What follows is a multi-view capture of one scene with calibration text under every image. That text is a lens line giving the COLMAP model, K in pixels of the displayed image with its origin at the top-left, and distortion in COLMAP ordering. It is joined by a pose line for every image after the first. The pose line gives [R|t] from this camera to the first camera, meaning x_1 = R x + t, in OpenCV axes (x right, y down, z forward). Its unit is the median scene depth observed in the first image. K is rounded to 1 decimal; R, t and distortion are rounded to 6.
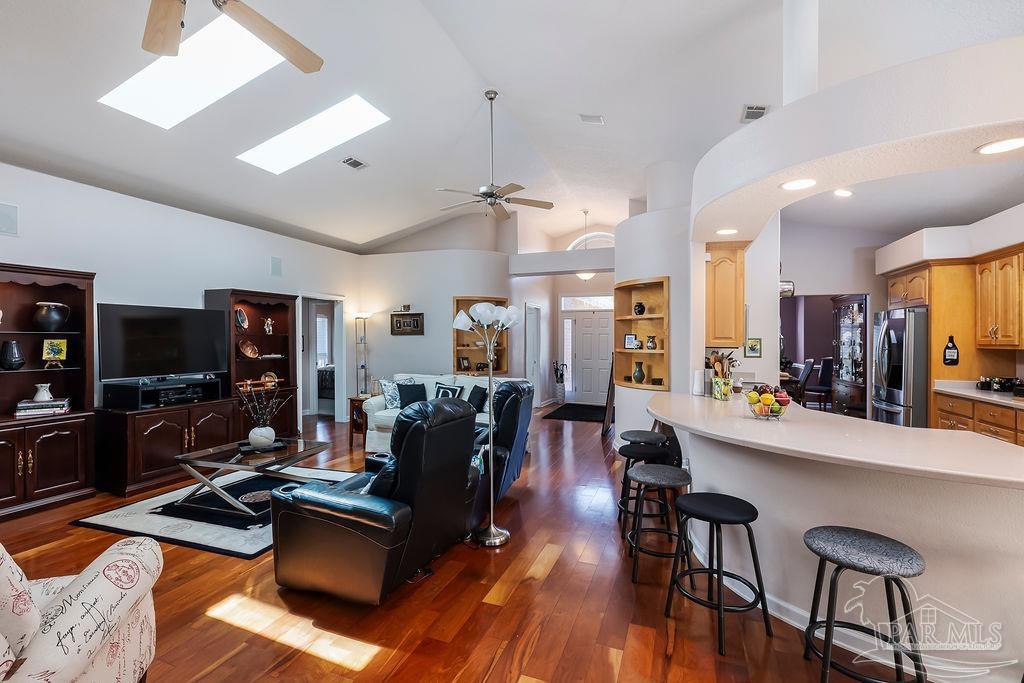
lens RADIAL K [[470.2, 0, 509.2], [0, 470.2, 340.3], [0, 0, 1]] dist [0.016207, 0.000213]
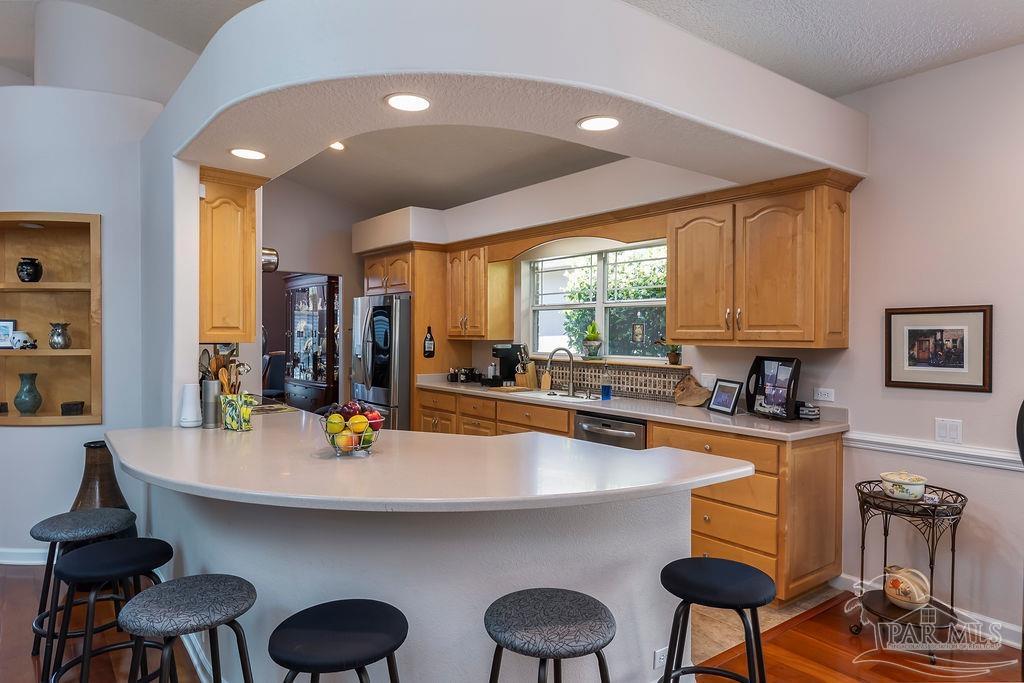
lens RADIAL K [[632.8, 0, 505.7], [0, 632.8, 332.9], [0, 0, 1]] dist [0.005655, 0.002667]
pose [[0.527618, -0.003922, 0.849473, -0.046478], [0.000219, 0.999990, 0.004481, -0.001892], [-0.849482, -0.002178, 0.527613, 0.218573]]
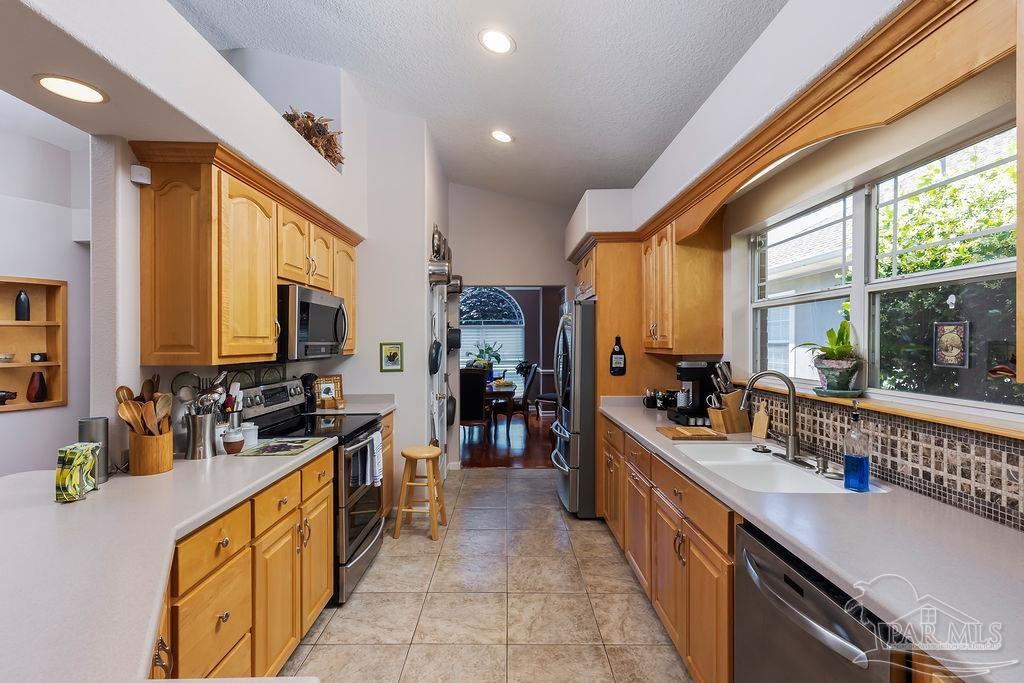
lens RADIAL K [[470.2, 0, 515.8], [0, 470.2, 343.6], [0, 0, 1]] dist [0.016207, 0.000213]
pose [[0.931816, -0.014516, 0.362642, 0.509930], [0.014582, 0.999890, 0.002556, -0.002264], [-0.362639, 0.002906, 0.931925, 0.370263]]
